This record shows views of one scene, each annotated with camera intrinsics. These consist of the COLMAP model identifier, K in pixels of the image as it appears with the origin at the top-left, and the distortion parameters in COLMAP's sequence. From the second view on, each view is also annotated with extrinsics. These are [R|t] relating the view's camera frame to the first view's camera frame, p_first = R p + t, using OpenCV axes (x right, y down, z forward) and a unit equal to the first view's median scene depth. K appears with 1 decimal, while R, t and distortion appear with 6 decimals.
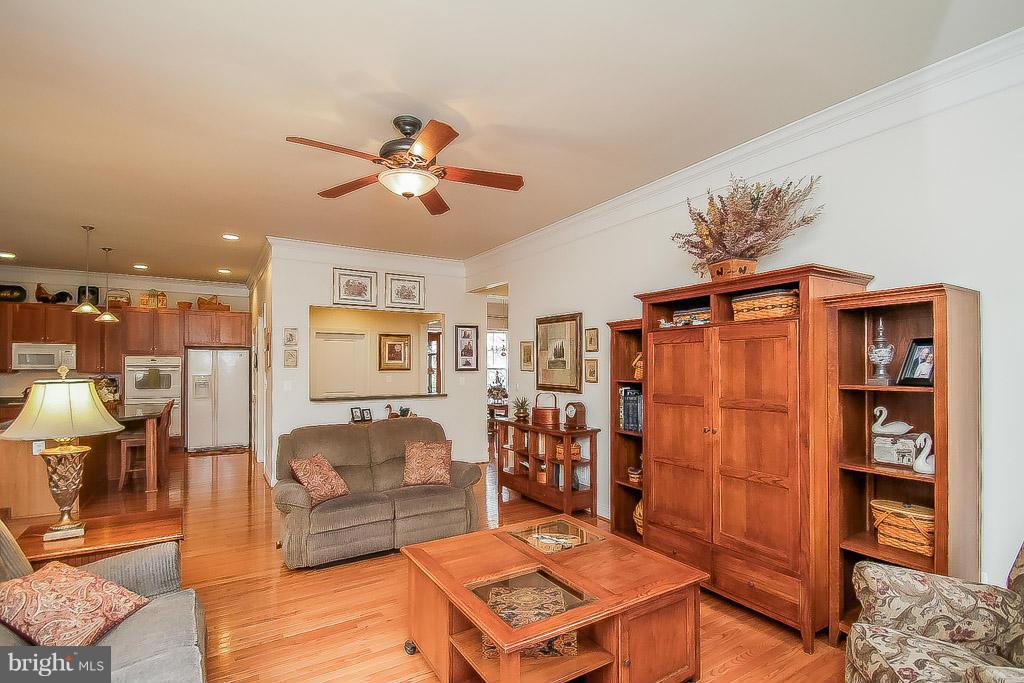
lens RADIAL K [[502.6, 0, 510.1], [0, 502.6, 364.6], [0, 0, 1]] dist [0.000240, -0.001092]
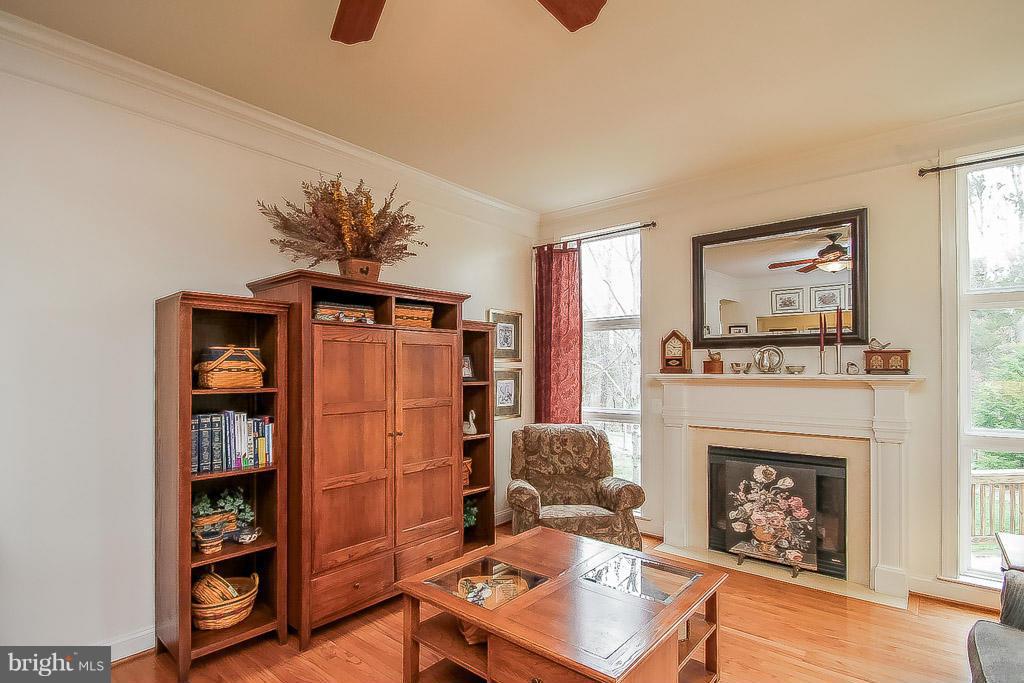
lens RADIAL K [[502.6, 0, 510.1], [0, 502.6, 364.6], [0, 0, 1]] dist [0.000240, -0.001092]
pose [[-0.321230, 0.011188, 0.946935, -0.620028], [-0.004488, 0.999901, -0.013336, 0.006925], [-0.946990, -0.008534, -0.321148, 1.113376]]
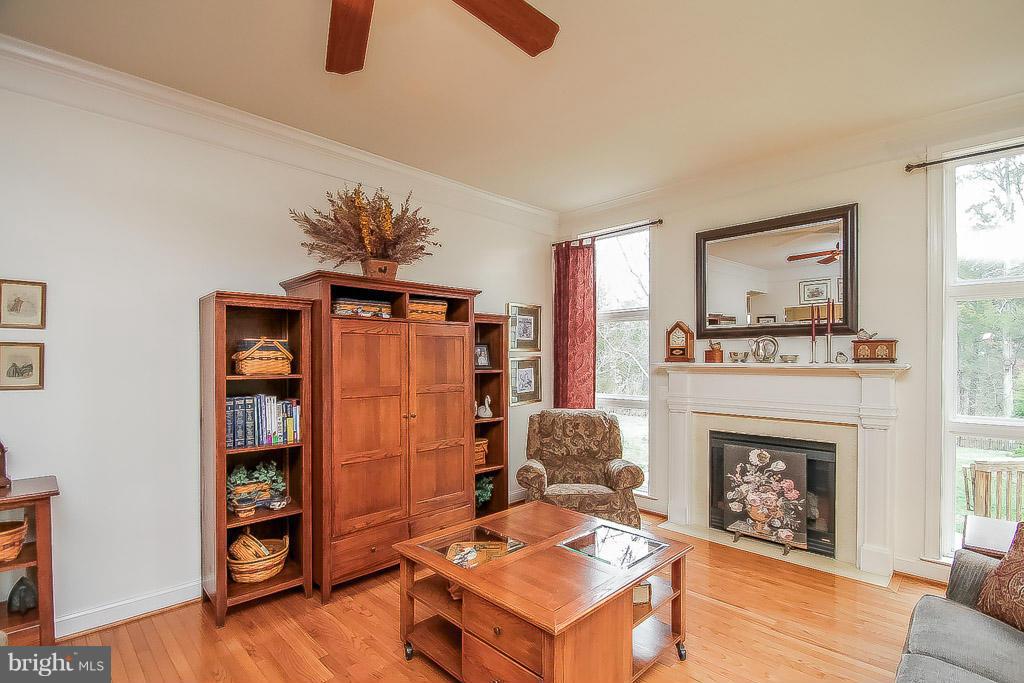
lens RADIAL K [[477.9, 0, 525.4], [0, 477.9, 359.8], [0, 0, 1]] dist [-0.001942, 0.000072]
pose [[-0.255669, -0.000922, 0.966764, -0.690805], [-0.005087, 0.999987, -0.000392, 0.006804], [-0.966751, -0.005018, -0.255671, 1.030515]]
